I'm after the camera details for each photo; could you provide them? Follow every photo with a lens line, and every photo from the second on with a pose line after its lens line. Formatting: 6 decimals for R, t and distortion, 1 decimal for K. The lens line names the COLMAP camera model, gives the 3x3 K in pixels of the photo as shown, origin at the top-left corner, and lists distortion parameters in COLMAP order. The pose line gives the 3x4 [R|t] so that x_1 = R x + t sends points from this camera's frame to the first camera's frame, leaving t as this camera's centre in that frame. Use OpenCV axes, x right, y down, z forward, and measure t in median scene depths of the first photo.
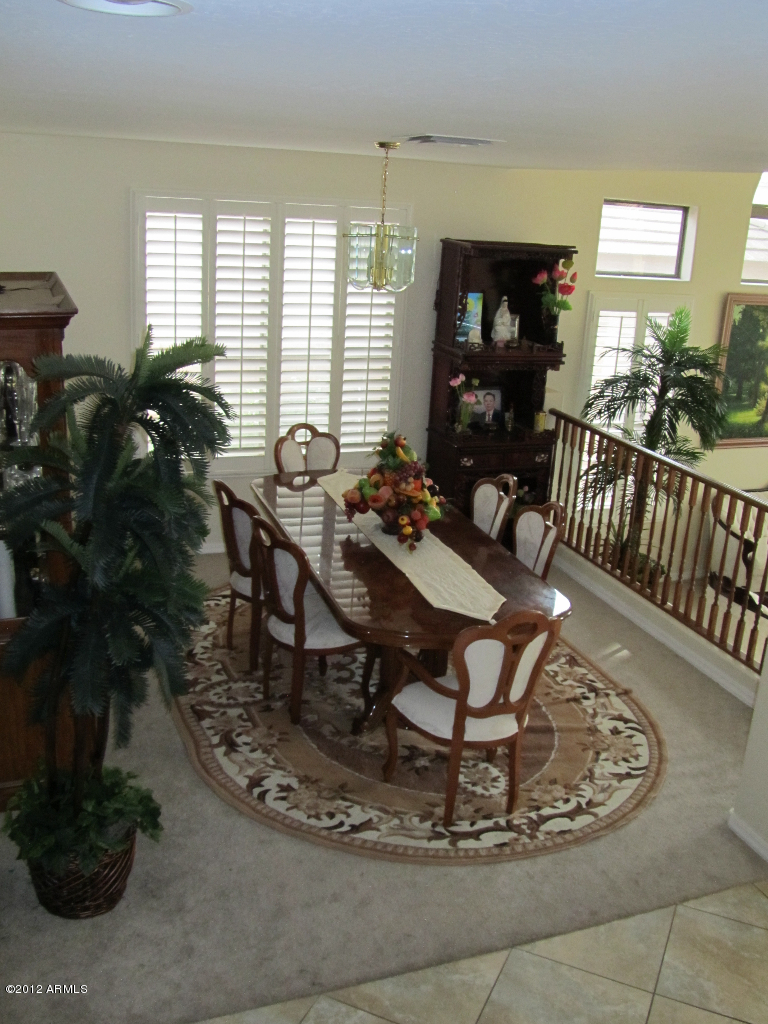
lens RADIAL K [[1006.6, 0, 410.1], [0, 1006.6, 512.6], [0, 0, 1]] dist [-0.069399, -0.002198]
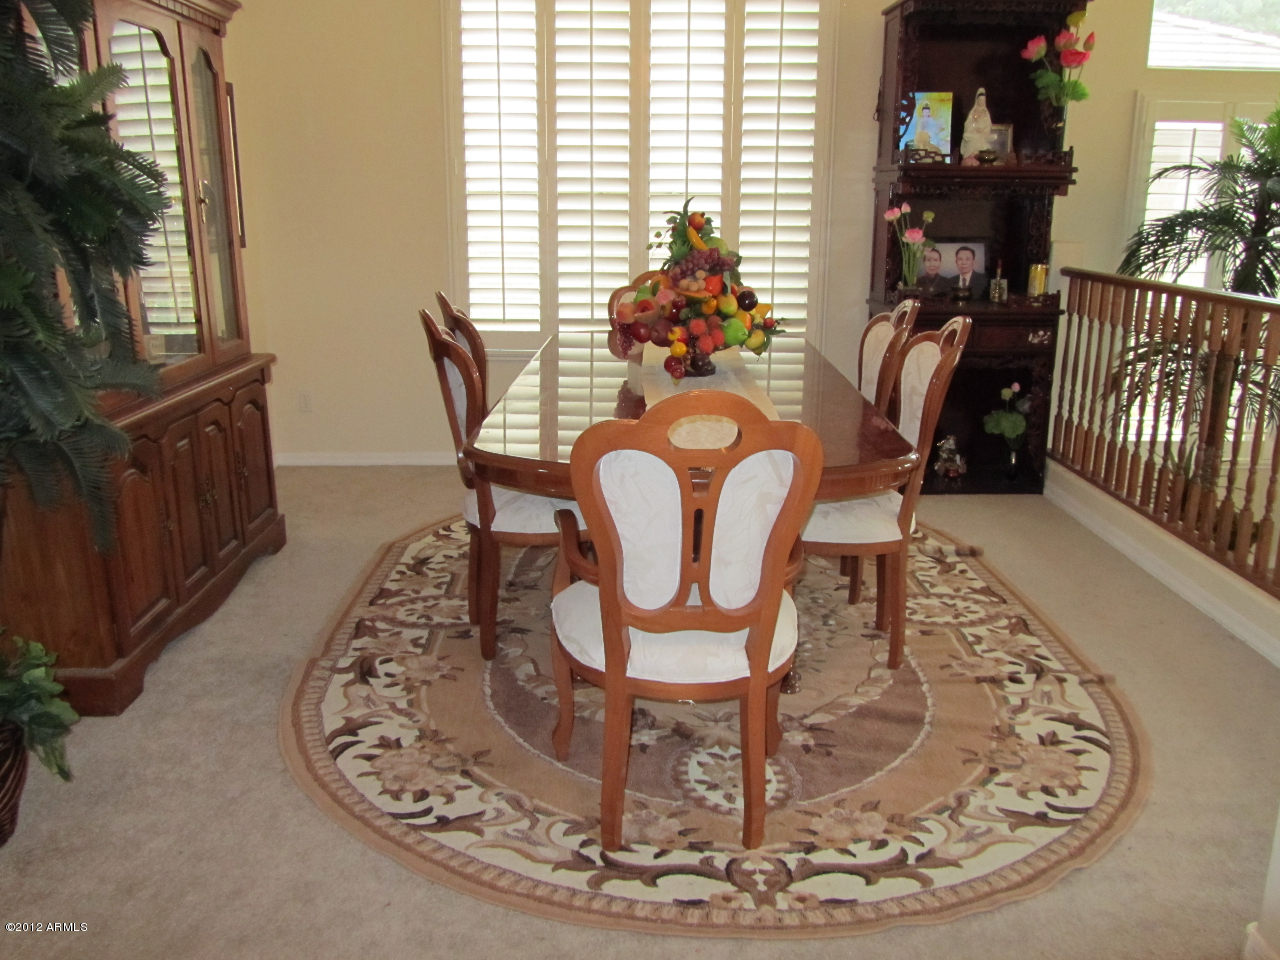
lens RADIAL K [[1059.8, 0, 640.0], [0, 1059.8, 480.0], [0, 0, 1]] dist [-0.036610, 0.002340]
pose [[0.928356, 0.033734, -0.370157, 0.215990], [-0.060287, 0.996352, -0.060398, 0.137332], [0.366770, 0.078387, 0.927004, 0.428654]]
